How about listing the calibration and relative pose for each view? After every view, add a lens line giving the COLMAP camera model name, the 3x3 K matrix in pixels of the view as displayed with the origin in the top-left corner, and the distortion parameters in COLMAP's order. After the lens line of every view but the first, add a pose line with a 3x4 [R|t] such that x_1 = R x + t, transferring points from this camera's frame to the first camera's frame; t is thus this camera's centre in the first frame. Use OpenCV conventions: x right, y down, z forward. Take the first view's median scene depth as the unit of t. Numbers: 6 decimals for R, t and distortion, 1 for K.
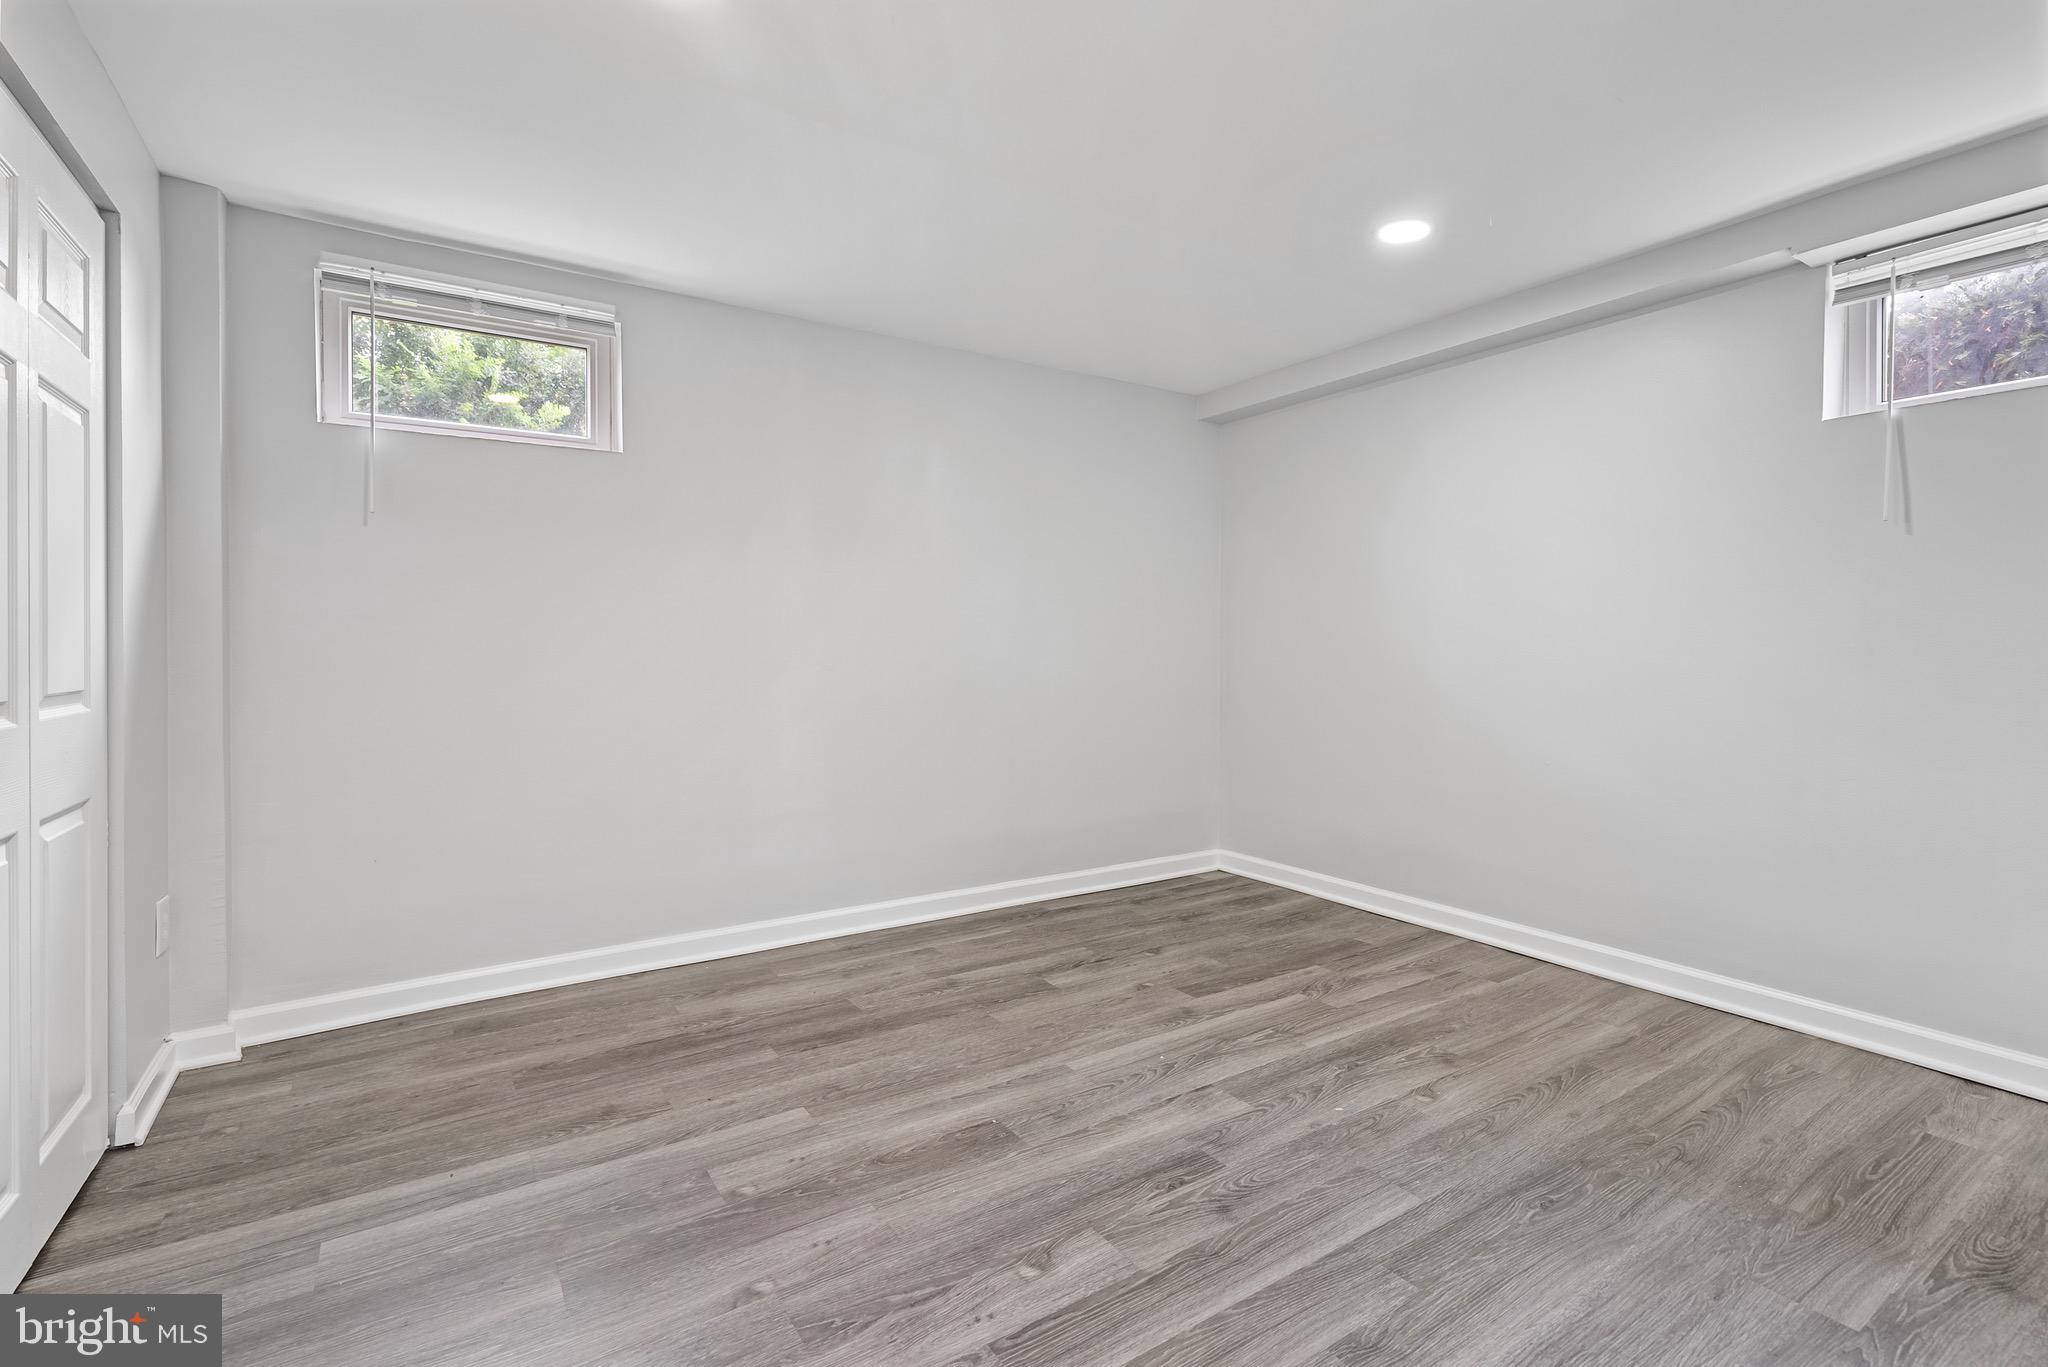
lens RADIAL K [[936.5, 0, 1010.9], [0, 936.5, 640.9], [0, 0, 1]] dist [-0.004784, 0.002746]
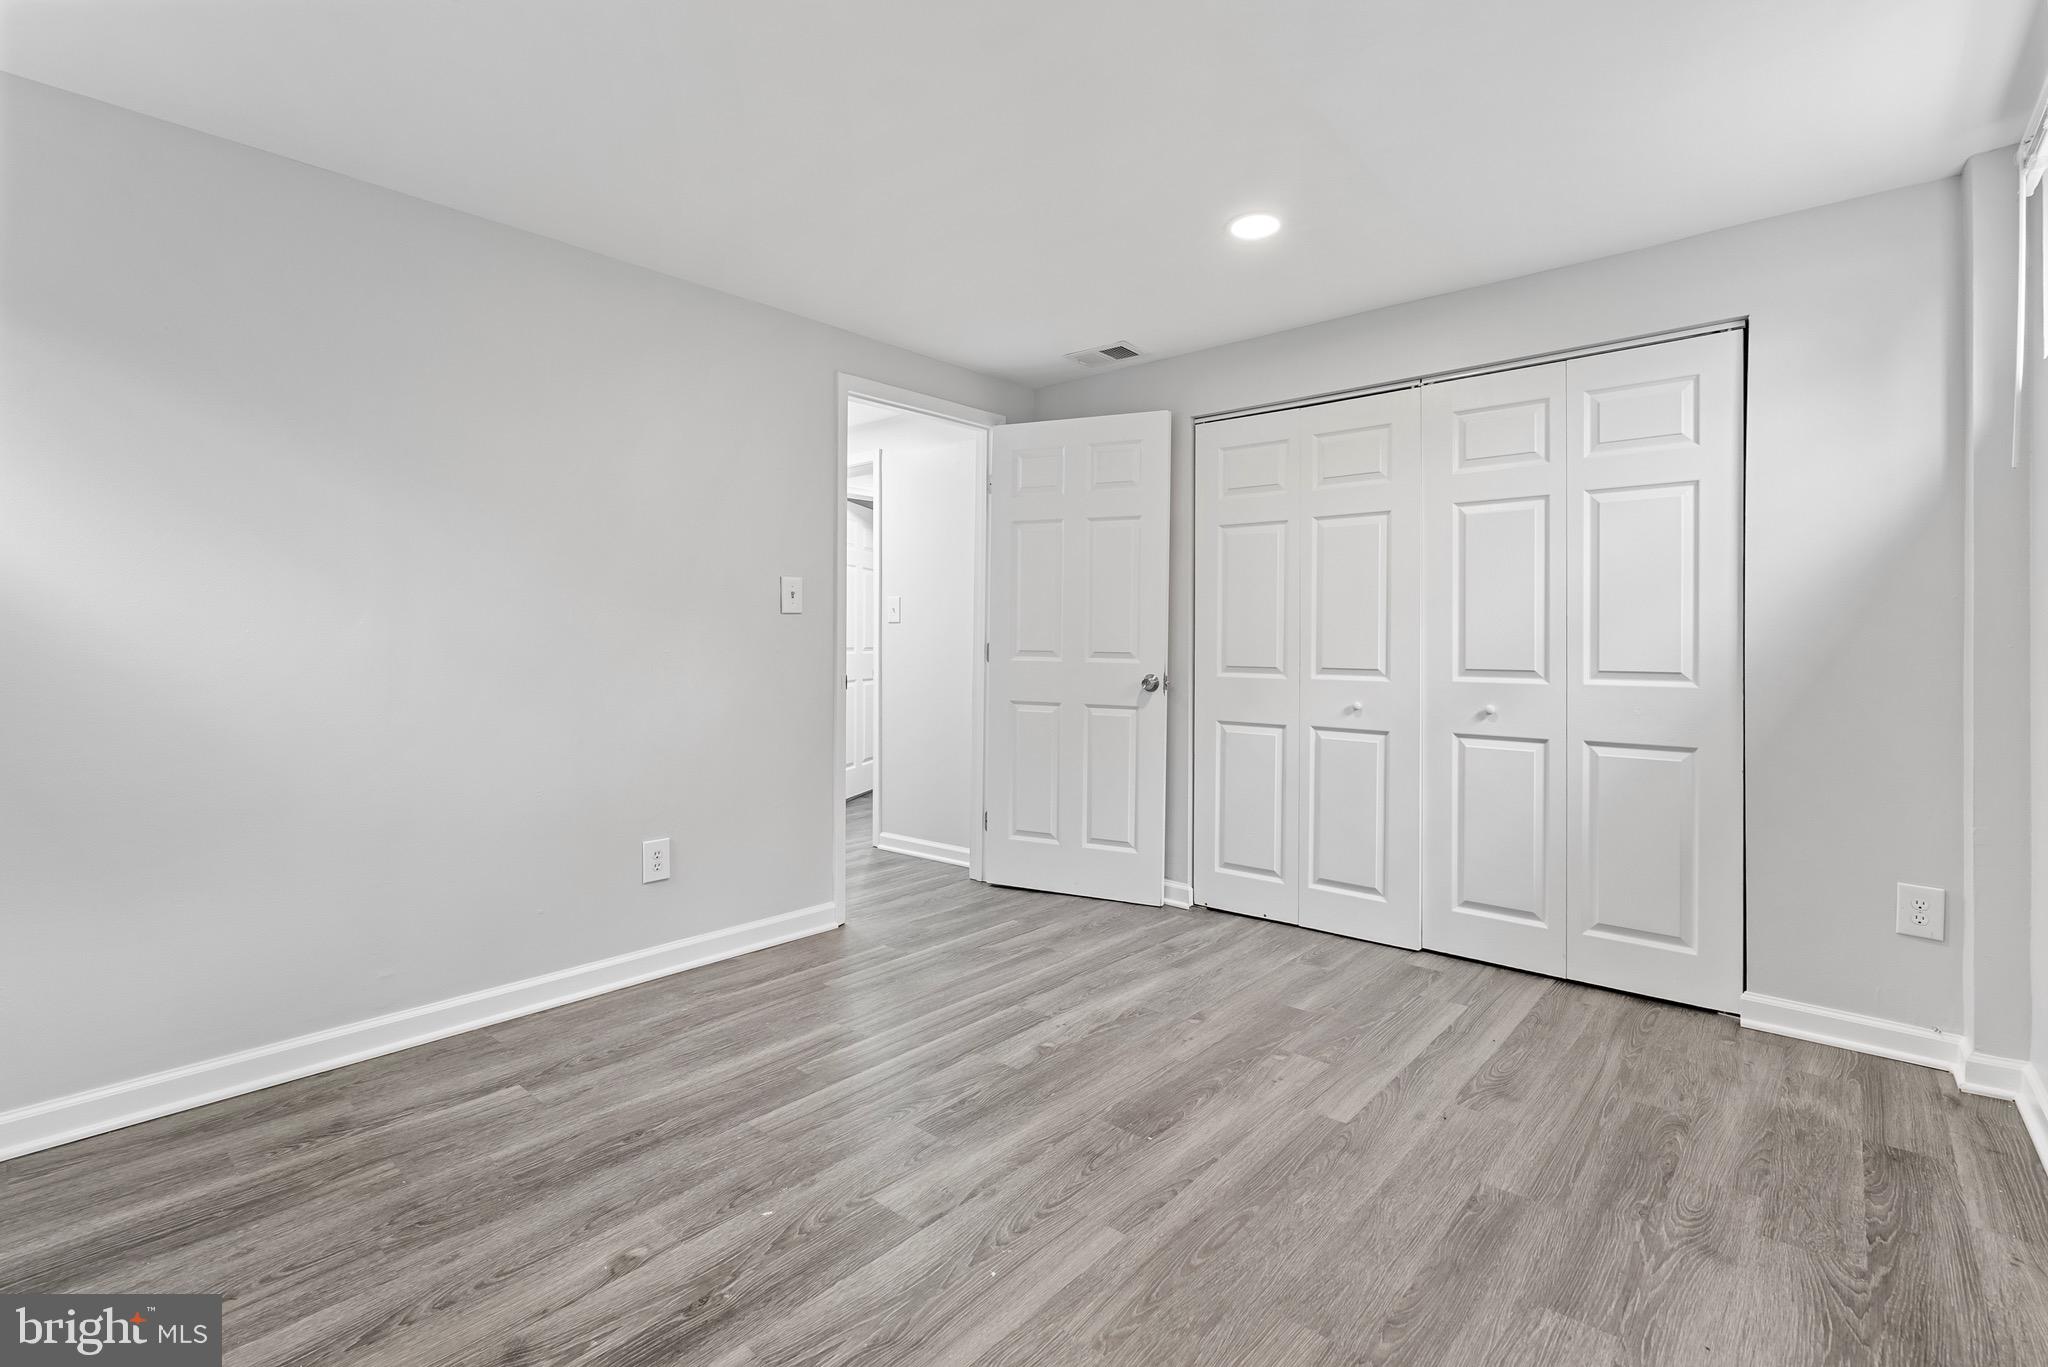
lens RADIAL K [[936.5, 0, 1024.2], [0, 936.5, 668.1], [0, 0, 1]] dist [-0.004784, 0.002746]
pose [[-0.960645, 0.006297, -0.277707, 0.372995], [-0.000652, 0.999689, 0.024921, 0.009389], [0.277777, 0.024121, -0.960343, 1.897400]]
